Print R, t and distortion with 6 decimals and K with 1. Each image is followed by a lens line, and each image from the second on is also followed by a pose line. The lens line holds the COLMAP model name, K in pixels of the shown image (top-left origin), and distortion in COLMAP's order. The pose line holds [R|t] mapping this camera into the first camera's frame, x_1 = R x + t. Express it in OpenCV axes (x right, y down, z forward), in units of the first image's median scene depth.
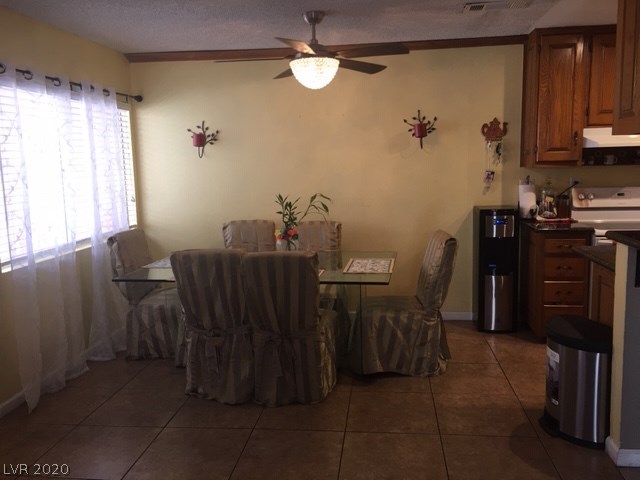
lens RADIAL K [[552.9, 0, 324.1], [0, 552.9, 237.2], [0, 0, 1]] dist [0.068739, -0.072175]
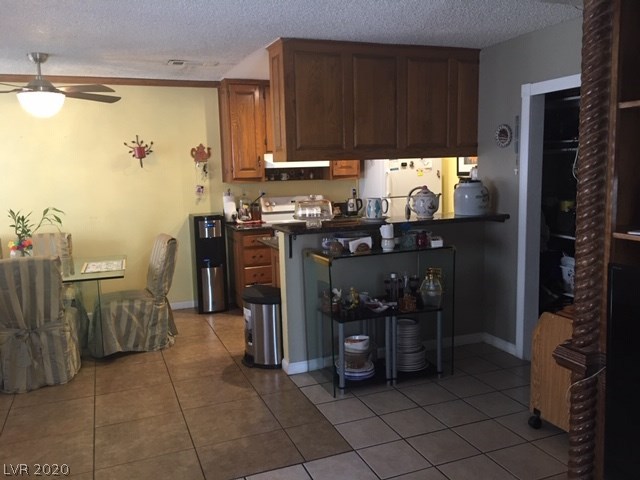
lens RADIAL K [[552.9, 0, 324.0], [0, 552.9, 234.2], [0, 0, 1]] dist [0.068739, -0.072175]
pose [[0.880488, -0.057413, 0.470578, -0.060935], [0.070954, 0.997418, -0.011071, 0.028493], [-0.468728, 0.043138, 0.882289, -0.277461]]
